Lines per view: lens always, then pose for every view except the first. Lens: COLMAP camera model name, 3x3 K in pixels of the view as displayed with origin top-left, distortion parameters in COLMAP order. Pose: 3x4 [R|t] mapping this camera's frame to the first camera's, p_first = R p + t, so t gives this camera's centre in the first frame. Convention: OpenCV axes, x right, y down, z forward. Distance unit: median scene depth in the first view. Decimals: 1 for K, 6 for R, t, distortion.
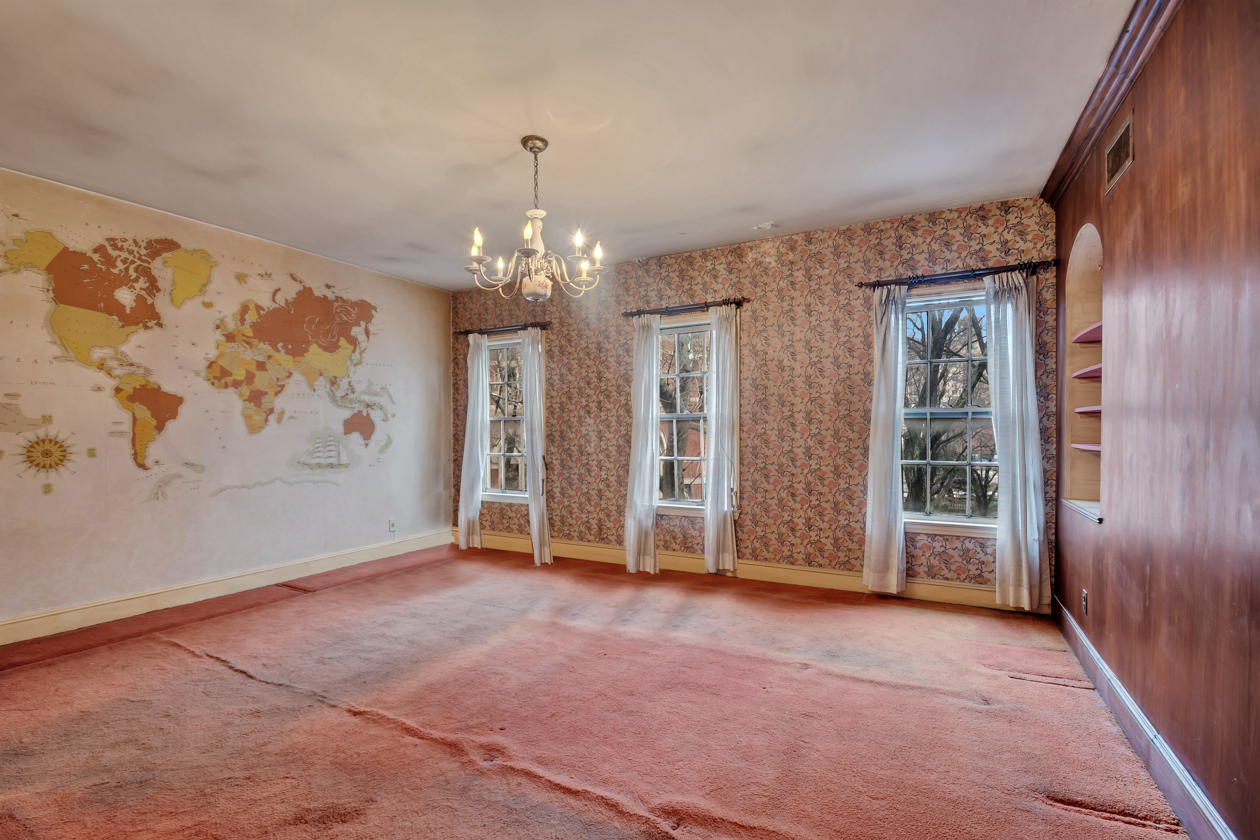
lens RADIAL K [[555.8, 0, 627.0], [0, 555.8, 434.7], [0, 0, 1]] dist [0.011026, -0.014514]
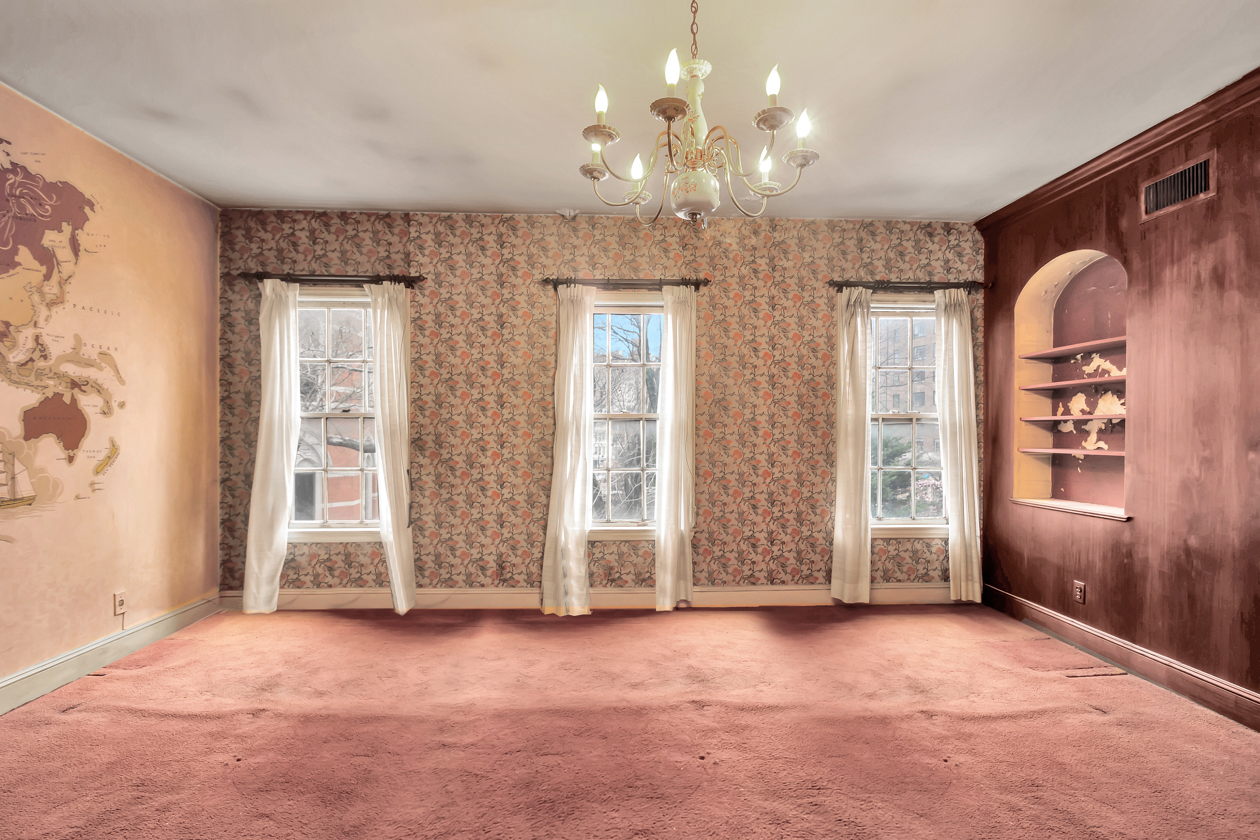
lens RADIAL K [[555.8, 0, 627.0], [0, 555.8, 434.7], [0, 0, 1]] dist [0.011026, -0.014514]
pose [[0.858863, 0.004212, 0.512188, -0.325773], [-0.001743, 0.999984, -0.005300, -0.003057], [-0.512202, 0.003659, 0.858857, 0.322742]]
